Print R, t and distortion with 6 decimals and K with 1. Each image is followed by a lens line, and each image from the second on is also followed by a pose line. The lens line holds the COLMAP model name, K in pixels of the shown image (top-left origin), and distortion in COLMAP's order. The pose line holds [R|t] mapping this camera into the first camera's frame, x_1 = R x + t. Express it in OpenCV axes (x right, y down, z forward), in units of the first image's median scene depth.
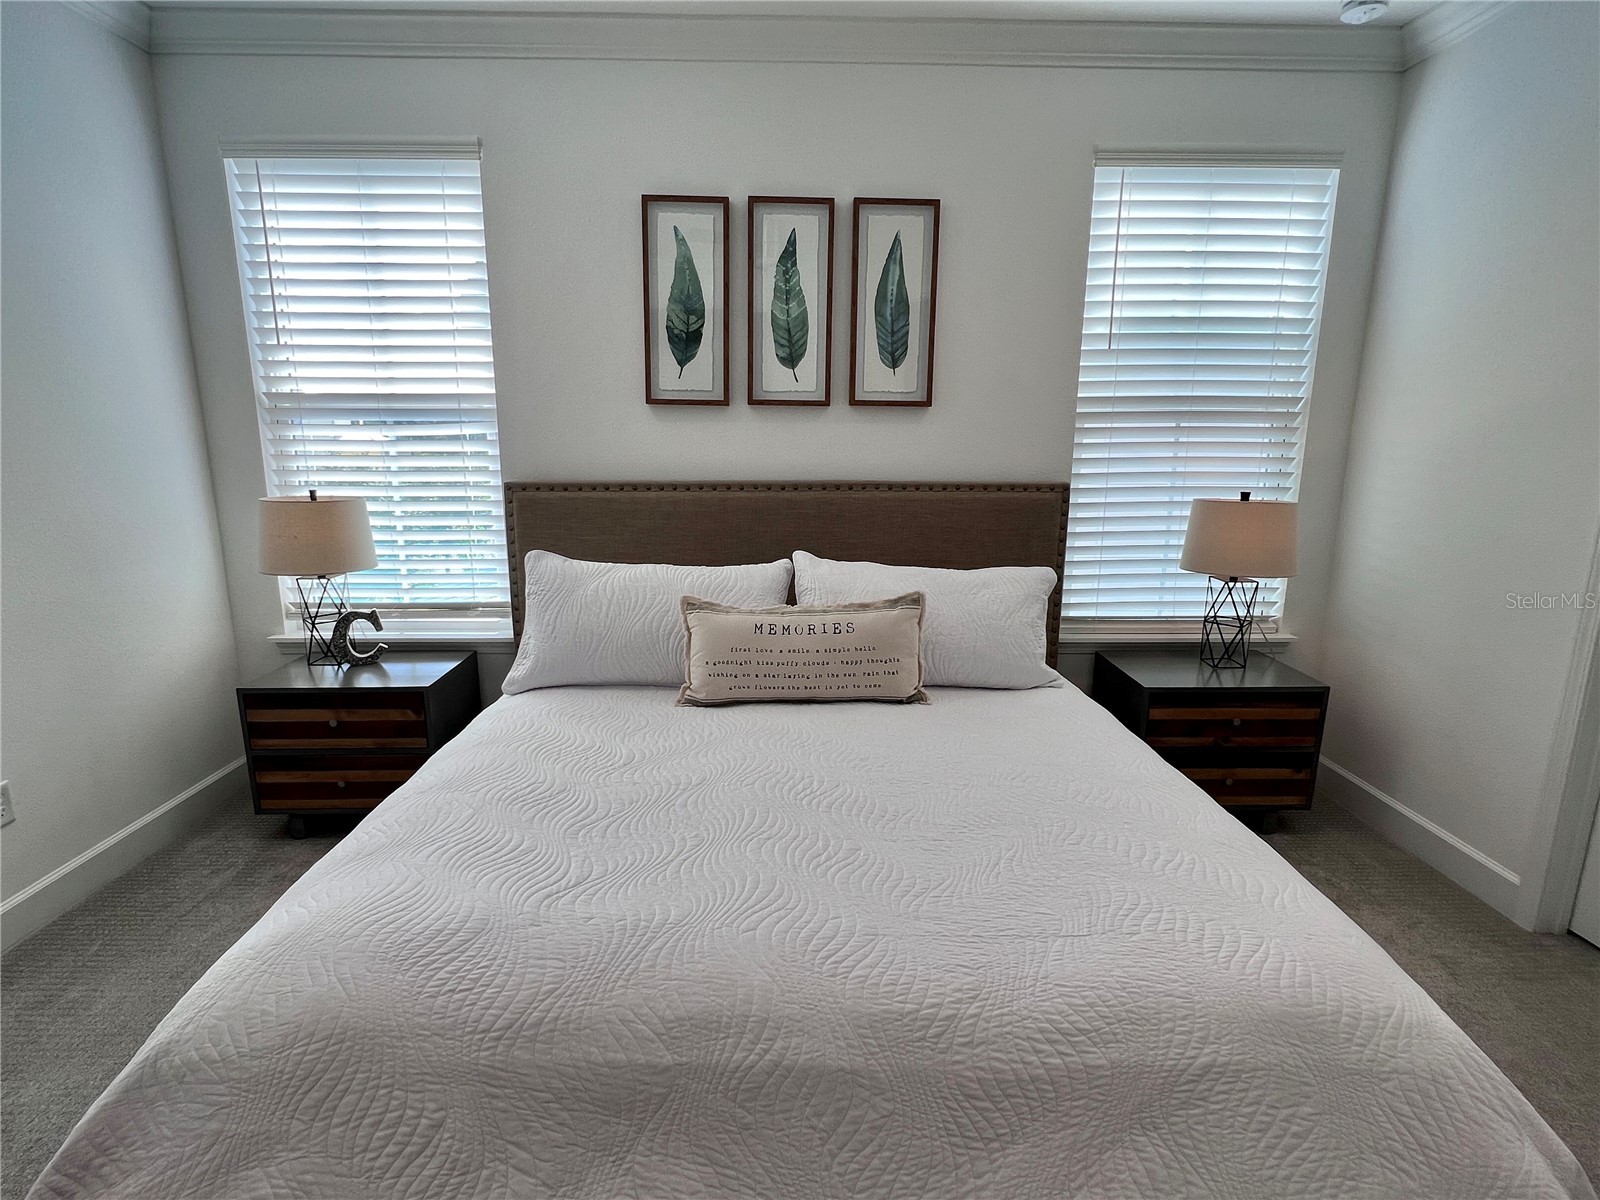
lens RADIAL K [[797.9, 0, 792.4], [0, 797.9, 603.3], [0, 0, 1]] dist [-0.004164, 0.000836]
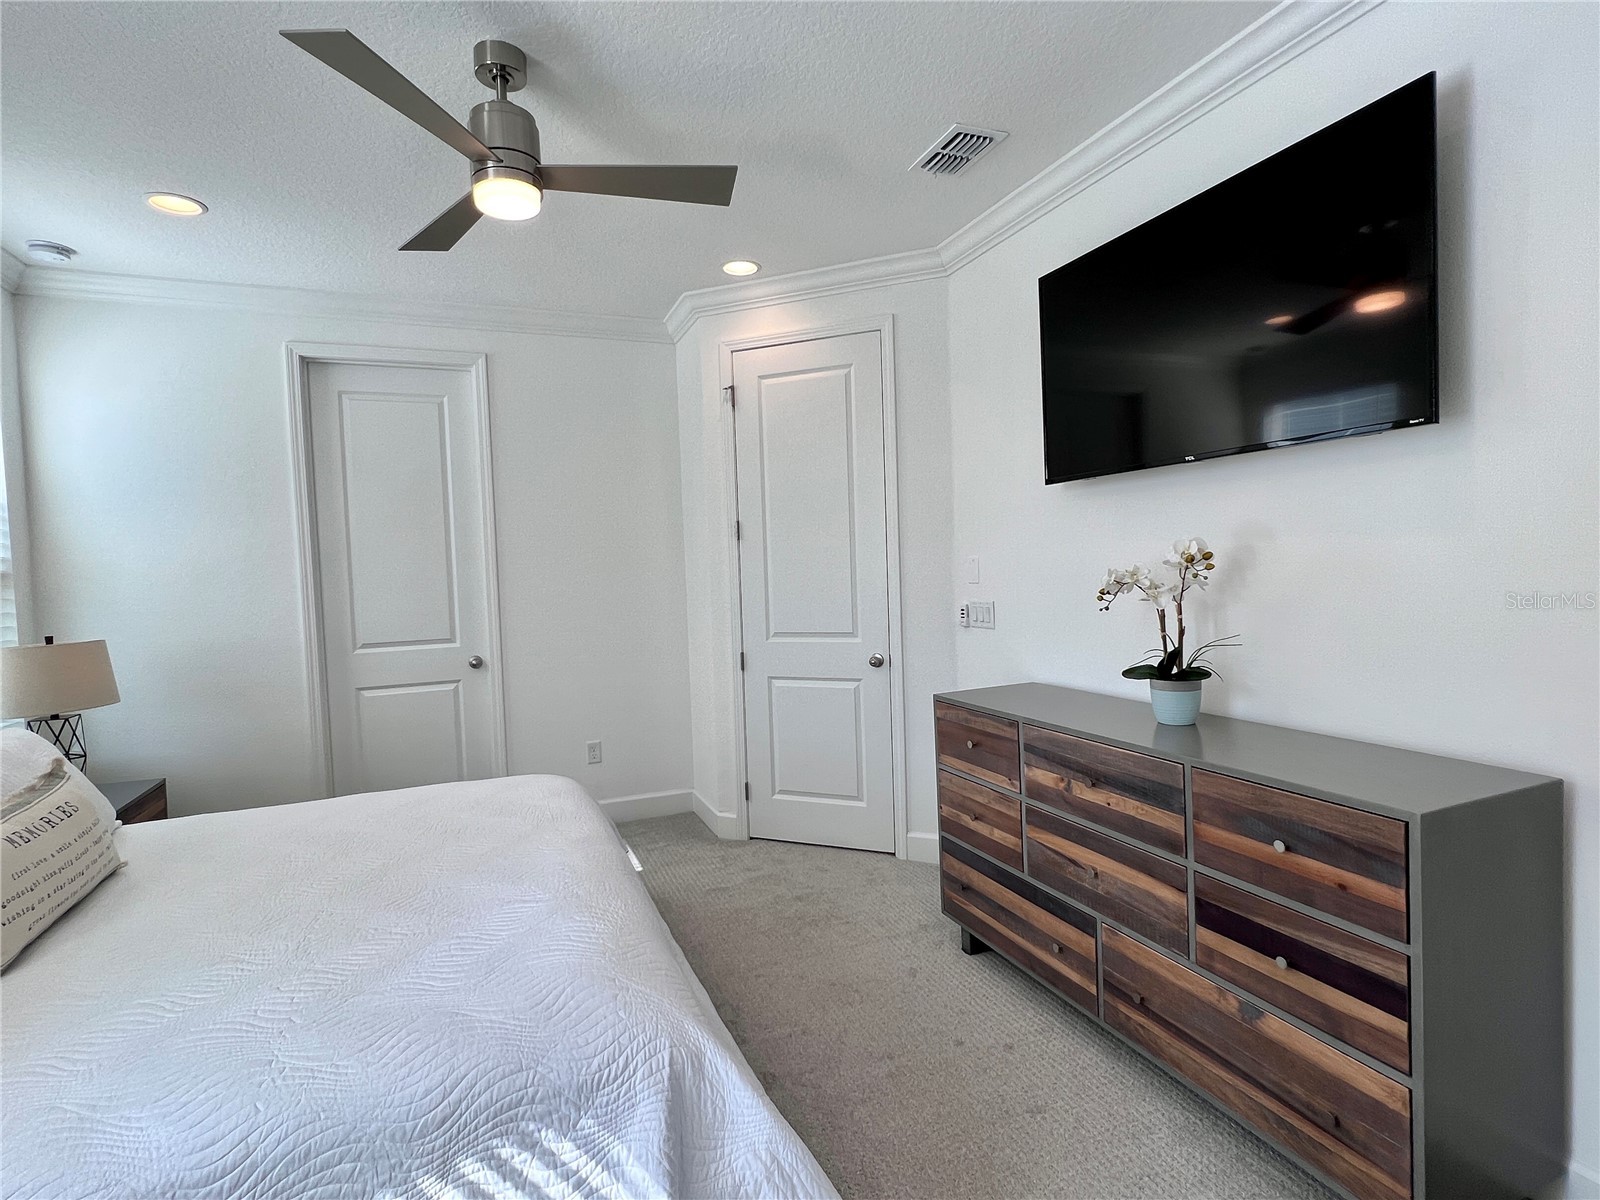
lens RADIAL K [[797.9, 0, 792.9], [0, 797.9, 600.5], [0, 0, 1]] dist [-0.004164, 0.000836]
pose [[-0.360440, -0.032867, 0.932203, -0.800776], [0.226389, 0.966416, 0.121607, -0.089748], [-0.904893, 0.254873, -0.340895, 0.444413]]
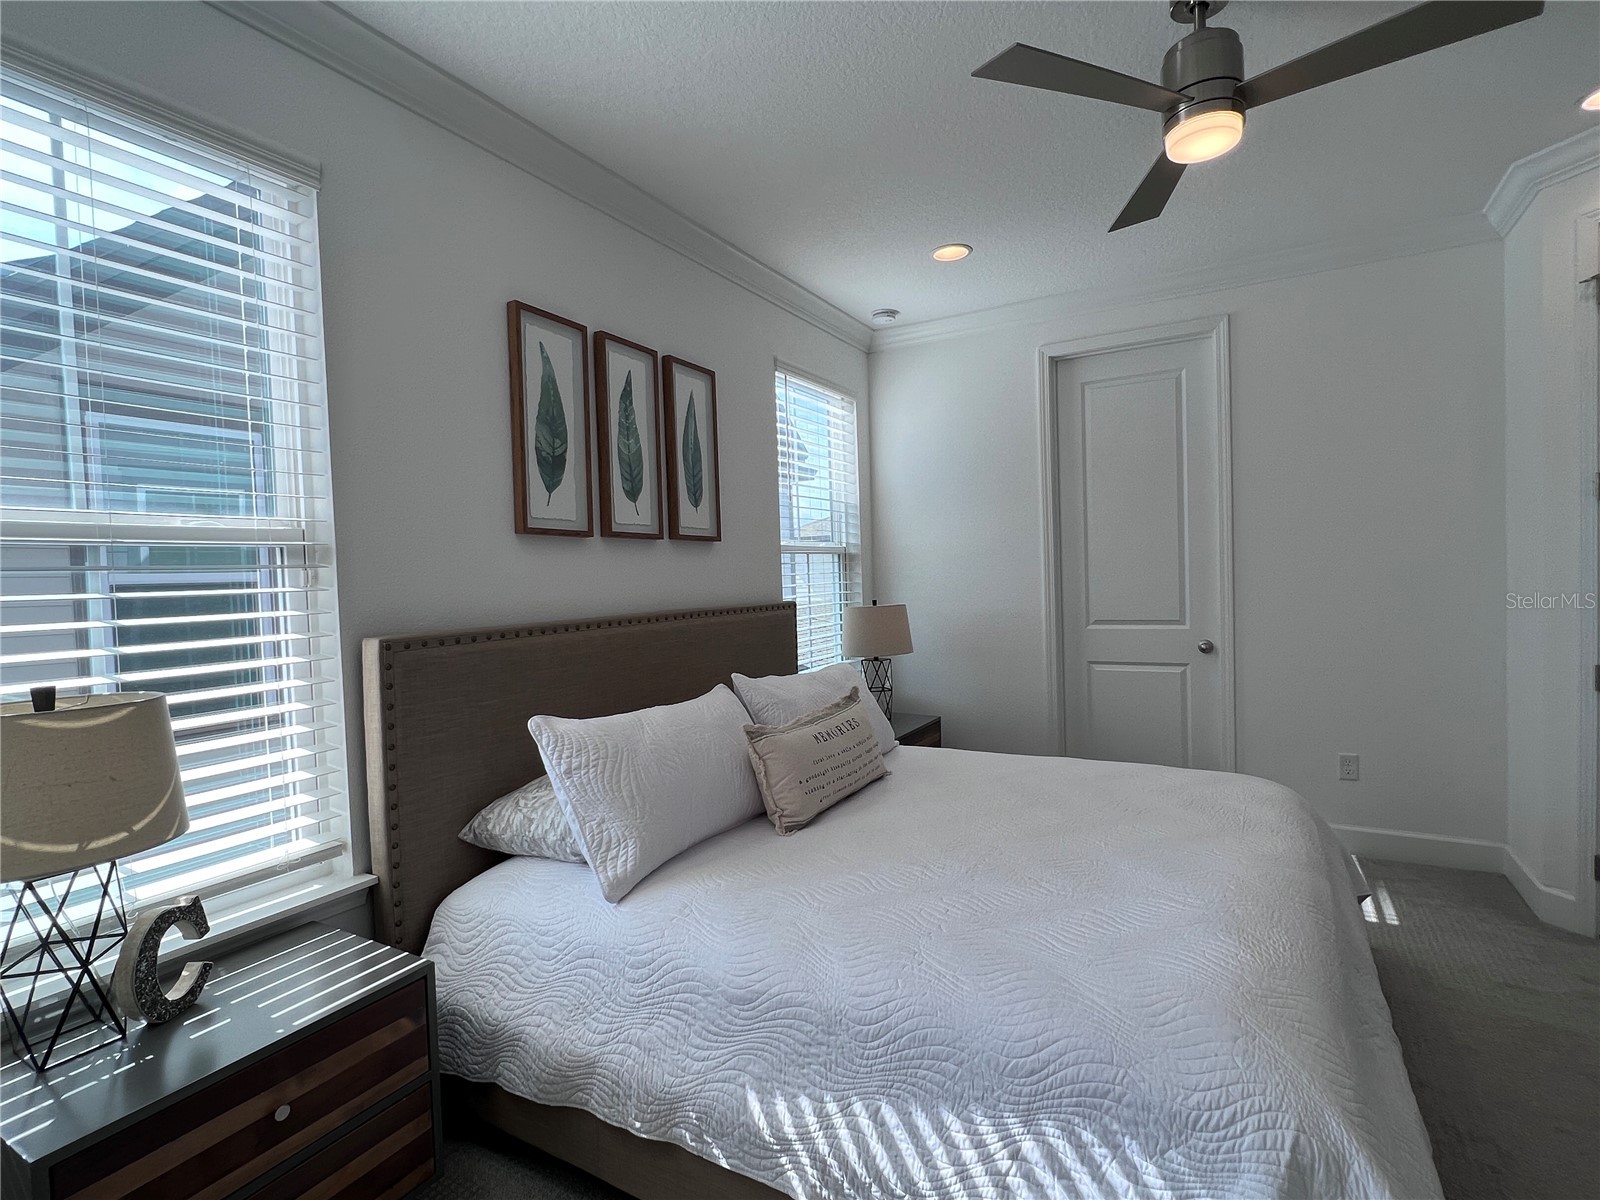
lens RADIAL K [[797.9, 0, 793.4], [0, 797.9, 601.8], [0, 0, 1]] dist [-0.004164, 0.000836]
pose [[0.518860, -0.049939, 0.853399, -0.778673], [0.212221, 0.974566, -0.071999, -0.061671], [-0.828098, 0.218466, 0.516261, 0.361603]]
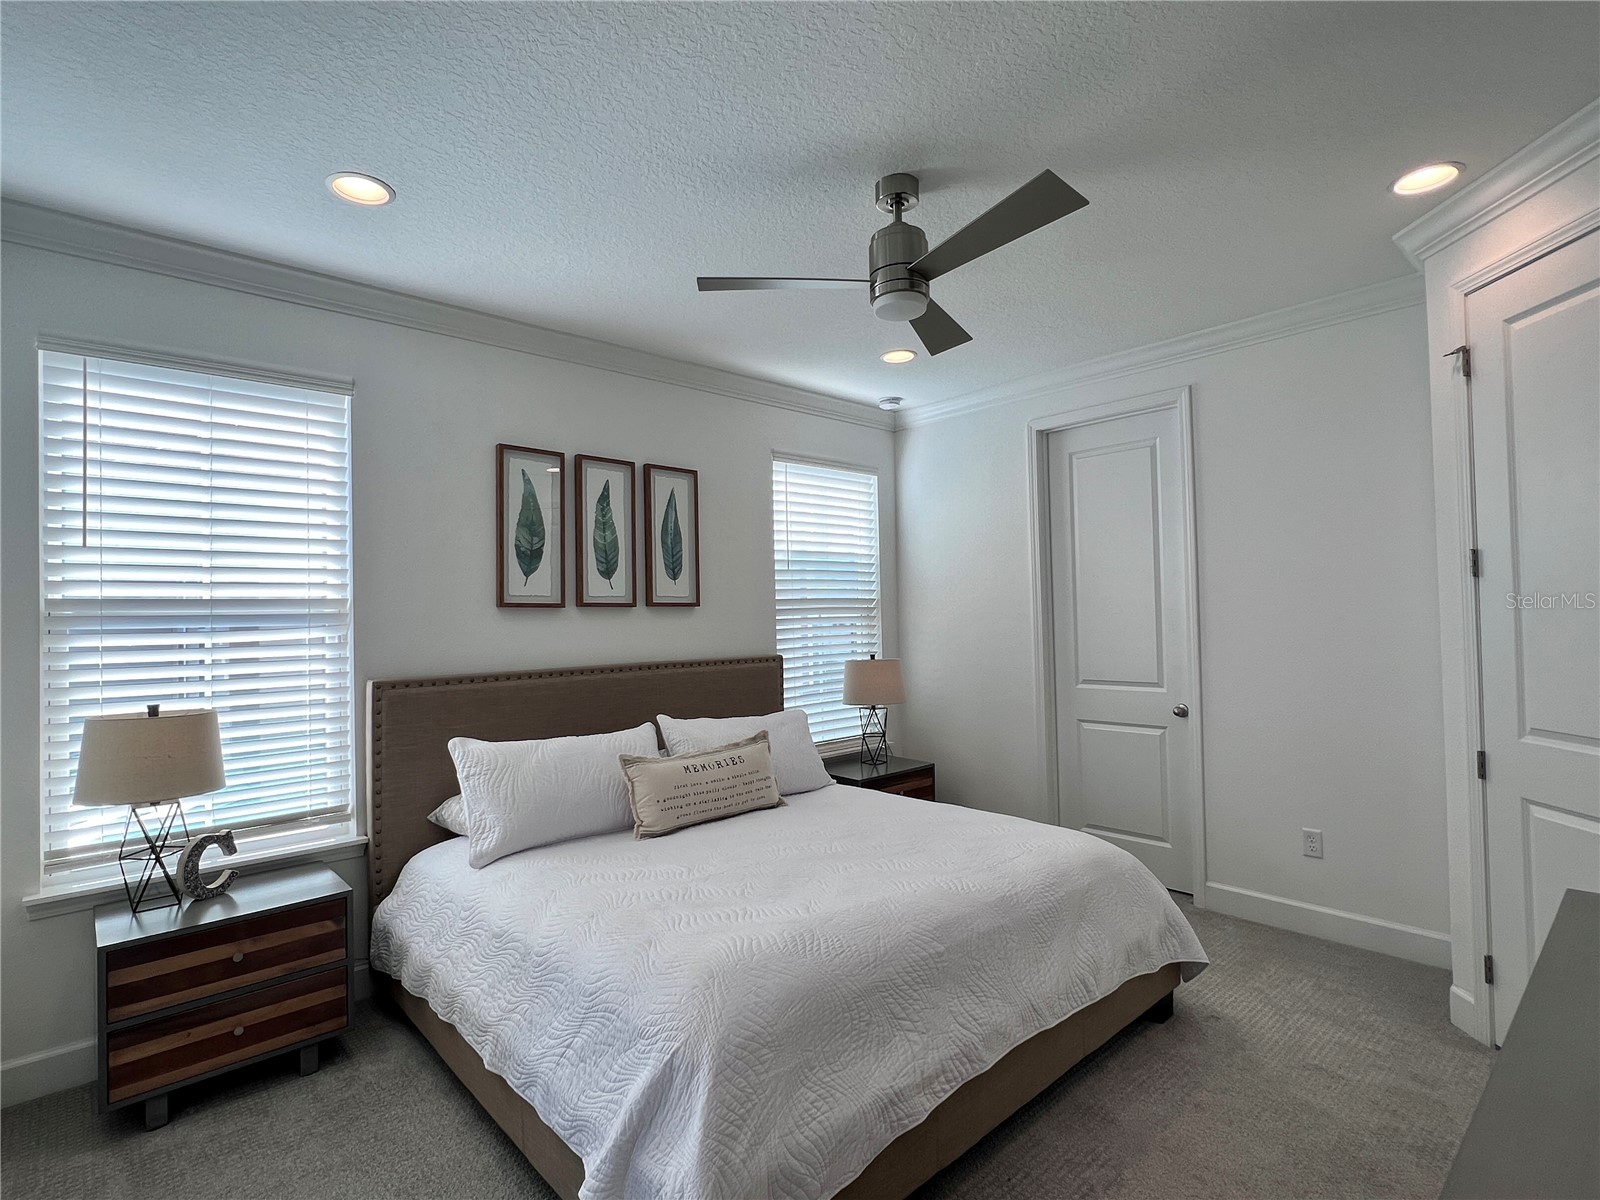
lens RADIAL K [[797.9, 0, 793.2], [0, 797.9, 601.4], [0, 0, 1]] dist [-0.004164, 0.000836]
pose [[0.755534, -0.006920, 0.655072, -0.646783], [0.160771, 0.971324, -0.175165, 0.017385], [-0.635075, 0.237660, 0.734981, -0.143041]]
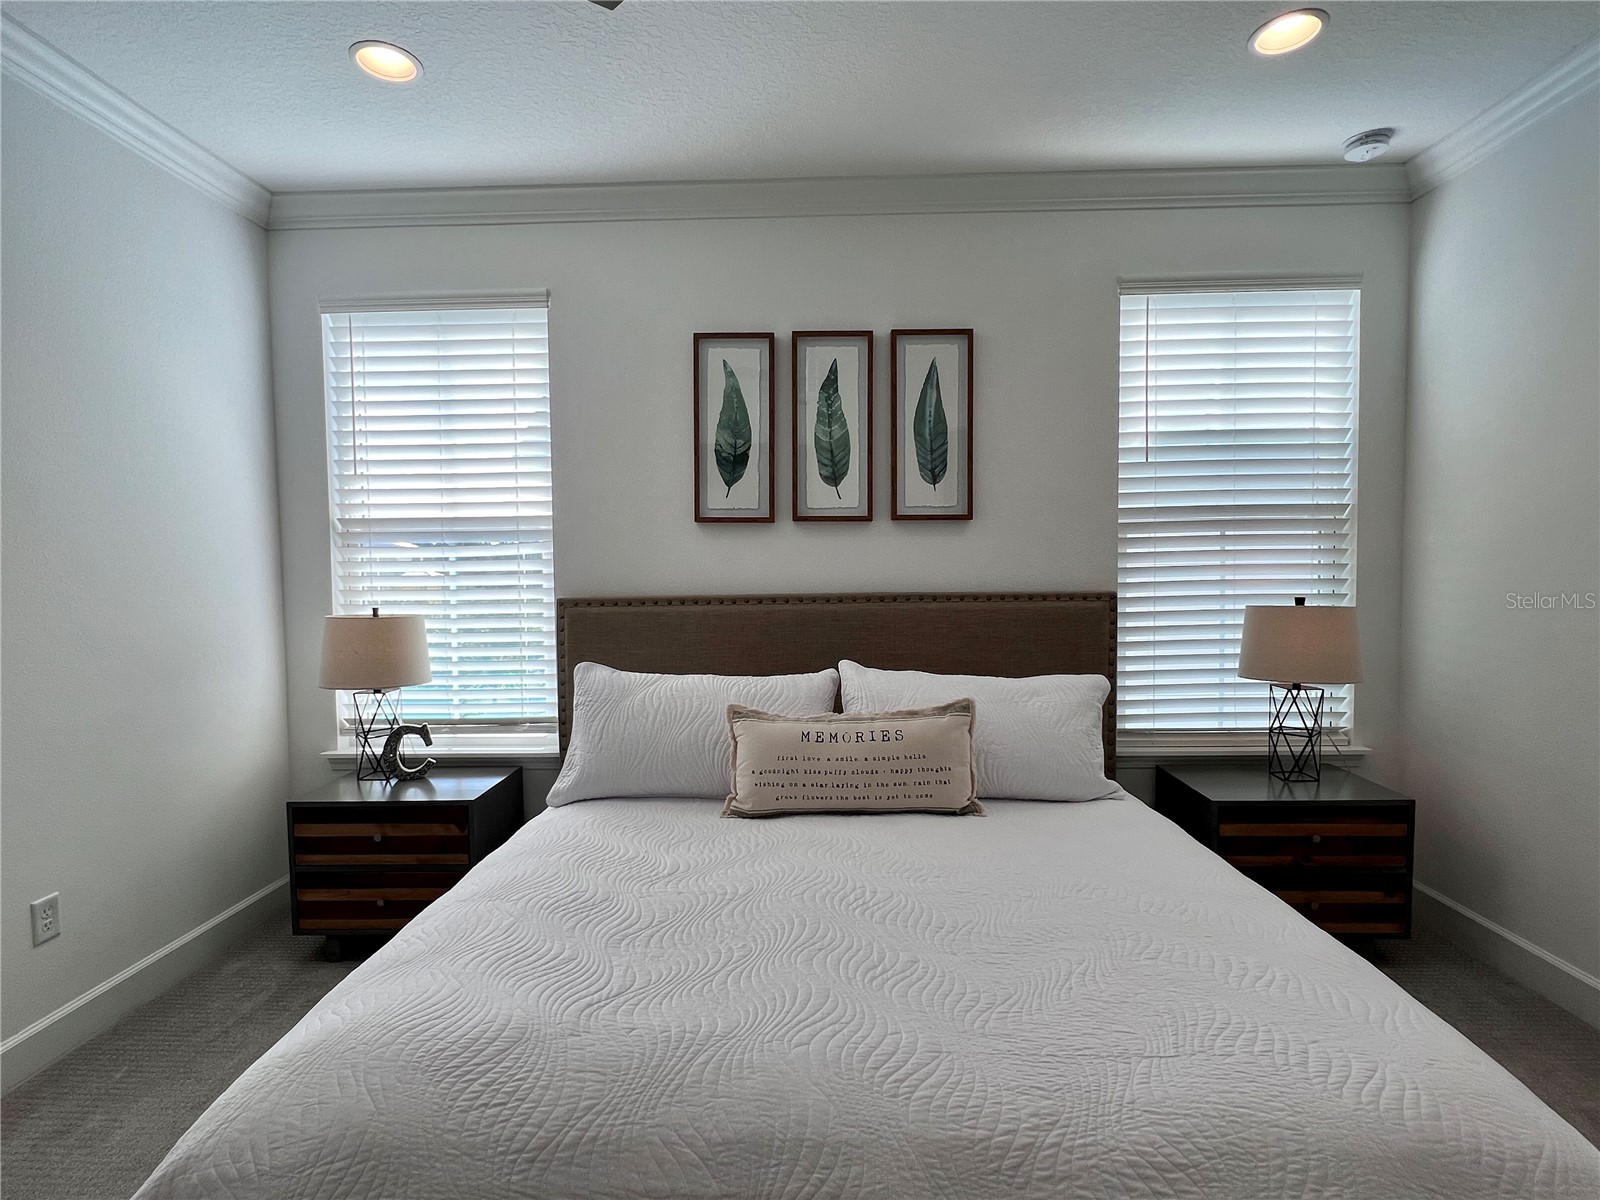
lens RADIAL K [[797.9, 0, 792.7], [0, 797.9, 604.8], [0, 0, 1]] dist [-0.004164, 0.000836]
pose [[0.998591, -0.013394, -0.051347, -0.004554], [0.004976, 0.986993, -0.160689, 0.023964], [0.052831, 0.160207, 0.985669, 0.001785]]
